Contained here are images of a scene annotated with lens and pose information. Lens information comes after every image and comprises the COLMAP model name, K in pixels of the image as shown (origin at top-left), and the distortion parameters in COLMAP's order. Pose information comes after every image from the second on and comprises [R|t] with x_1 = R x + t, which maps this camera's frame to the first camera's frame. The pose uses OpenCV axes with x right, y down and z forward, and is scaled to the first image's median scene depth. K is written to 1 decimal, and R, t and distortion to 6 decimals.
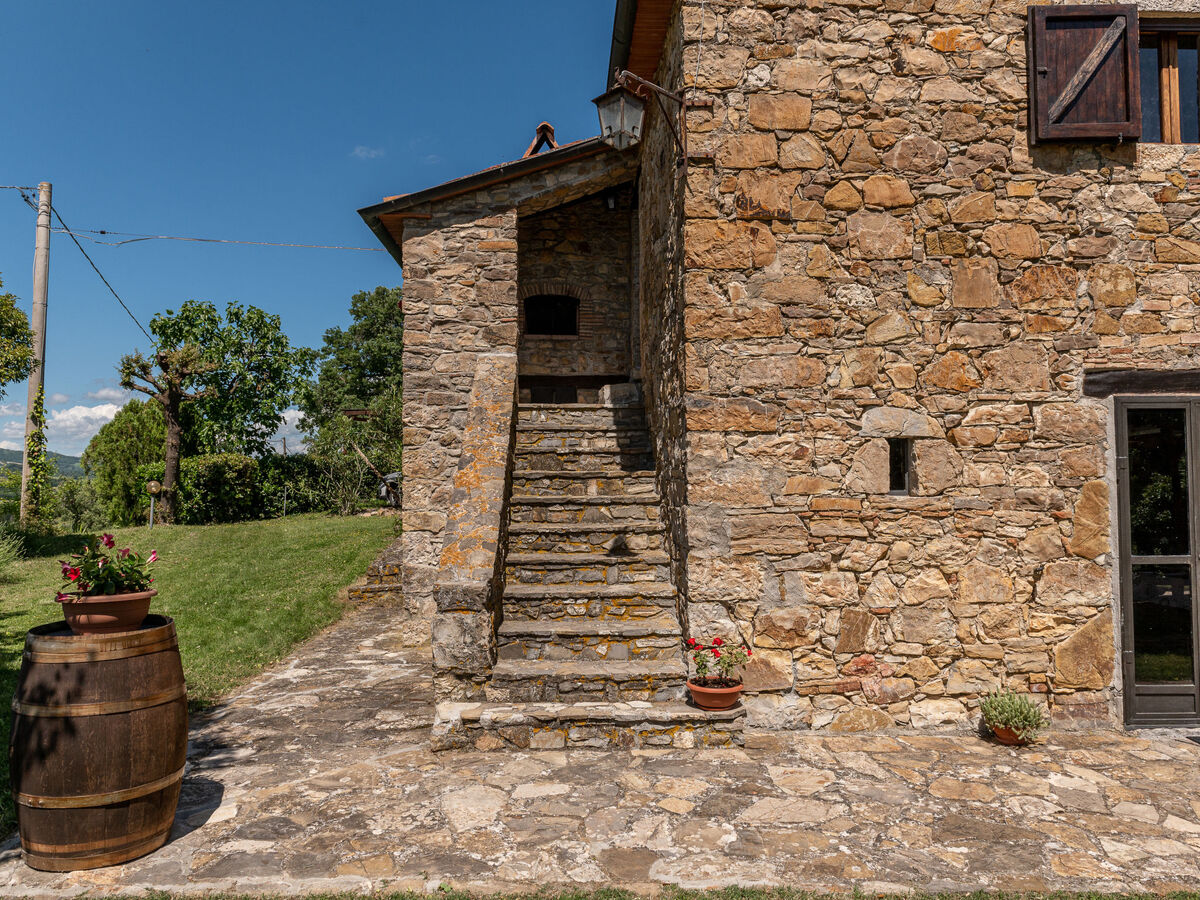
lens RADIAL K [[919.6, 0, 594.5], [0, 919.6, 452.4], [0, 0, 1]] dist [0.034947, -0.070302]
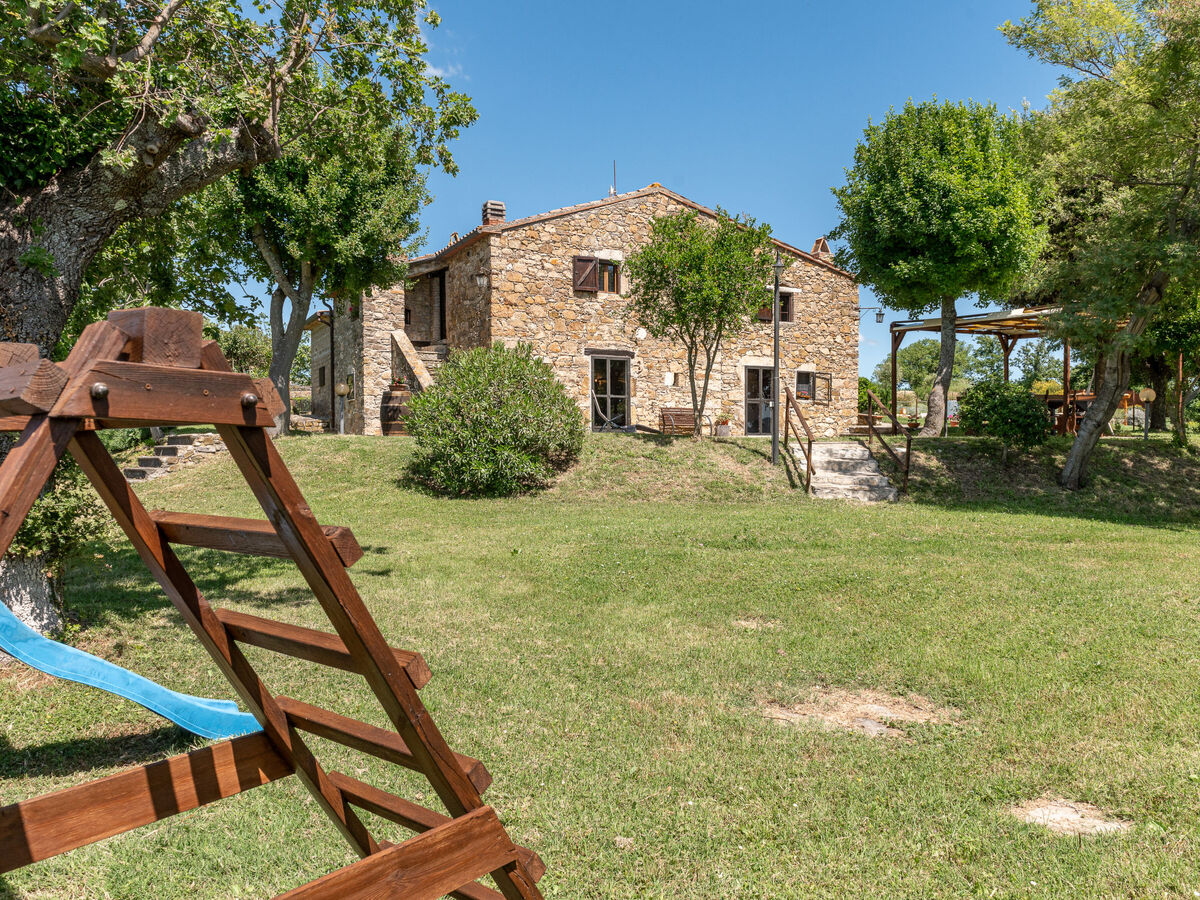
lens RADIAL K [[897.7, 0, 584.7], [0, 897.7, 459.9], [0, 0, 1]] dist [0.011073, -0.000705]
pose [[0.897810, -0.005518, 0.440349, -1.190518], [-0.016160, 0.998835, 0.045463, 0.217173], [-0.440087, -0.047933, 0.896675, -2.522585]]
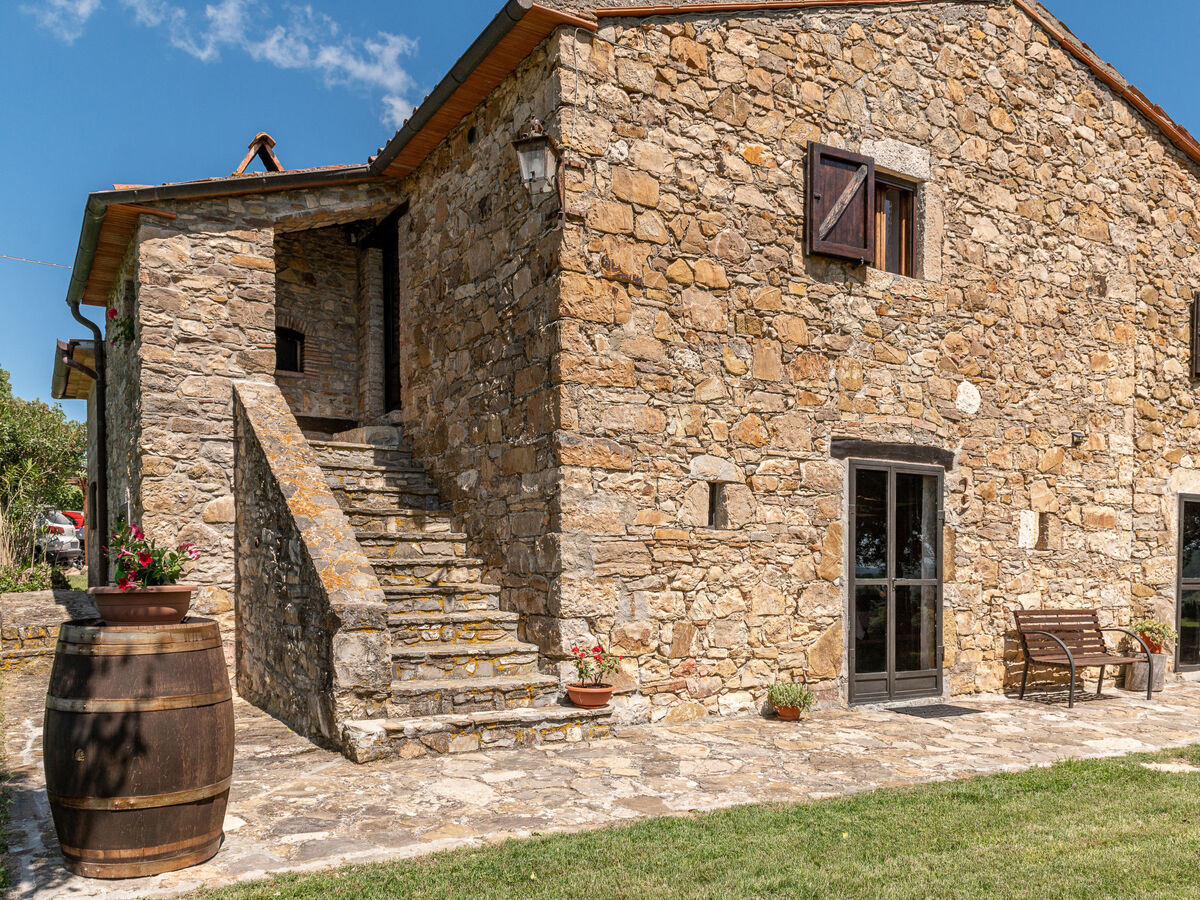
lens RADIAL K [[956.4, 0, 606.3], [0, 956.4, 592.1], [0, 0, 1]] dist [0.031852, -0.038592]
pose [[0.869526, -0.003259, 0.493877, -0.416192], [-0.025291, 0.998373, 0.051115, 0.068392], [-0.493240, -0.056936, 0.868028, -0.033953]]
